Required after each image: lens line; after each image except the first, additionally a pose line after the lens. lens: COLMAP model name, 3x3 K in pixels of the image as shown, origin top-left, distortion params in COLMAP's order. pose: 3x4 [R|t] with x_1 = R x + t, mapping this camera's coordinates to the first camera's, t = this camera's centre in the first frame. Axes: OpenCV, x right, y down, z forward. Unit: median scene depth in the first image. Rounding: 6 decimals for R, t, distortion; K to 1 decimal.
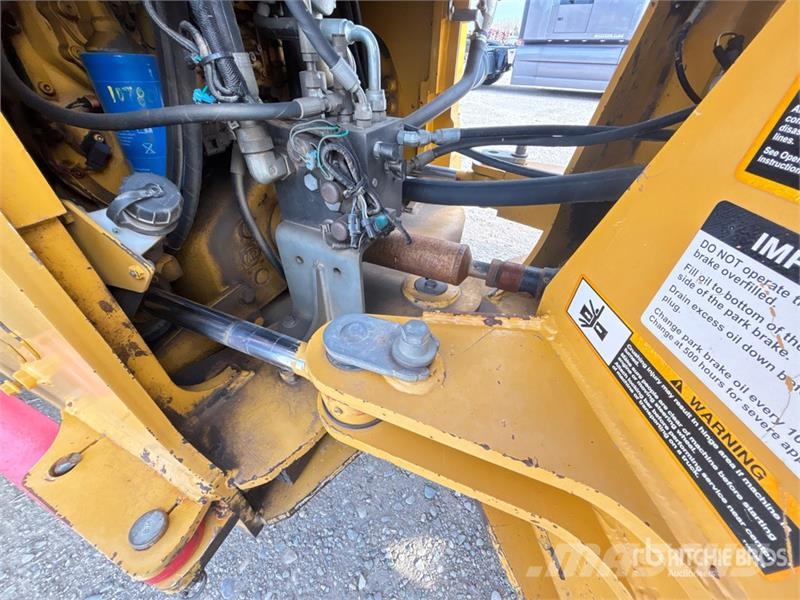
lens RADIAL K [[320.9, 0, 401.6], [0, 320.9, 302.1], [0, 0, 1]] dist [-0.002054, -0.000315]
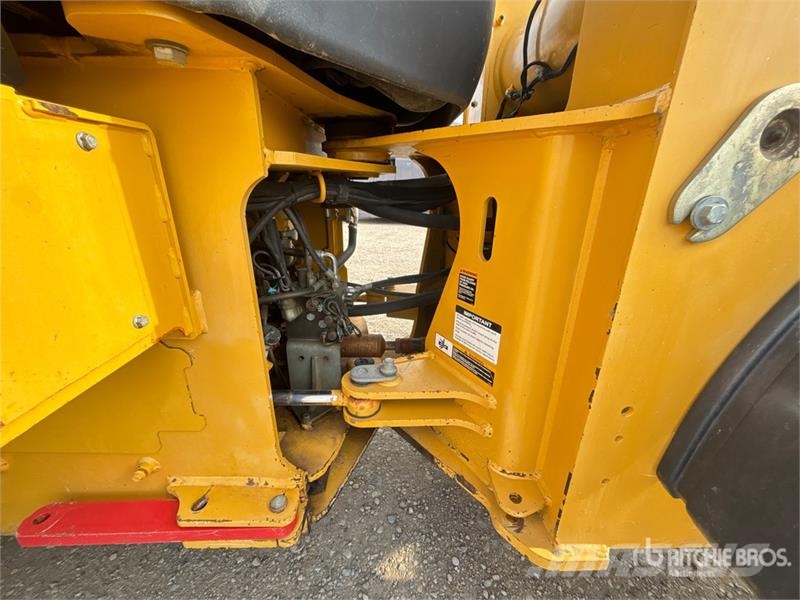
lens RADIAL K [[320.9, 0, 401.6], [0, 320.9, 302.1], [0, 0, 1]] dist [-0.002054, -0.000315]
pose [[0.903860, -0.154156, 0.399091, -0.508388], [0.272210, 0.926872, -0.258478, 0.208639], [-0.330060, 0.342264, 0.879725, -0.945197]]
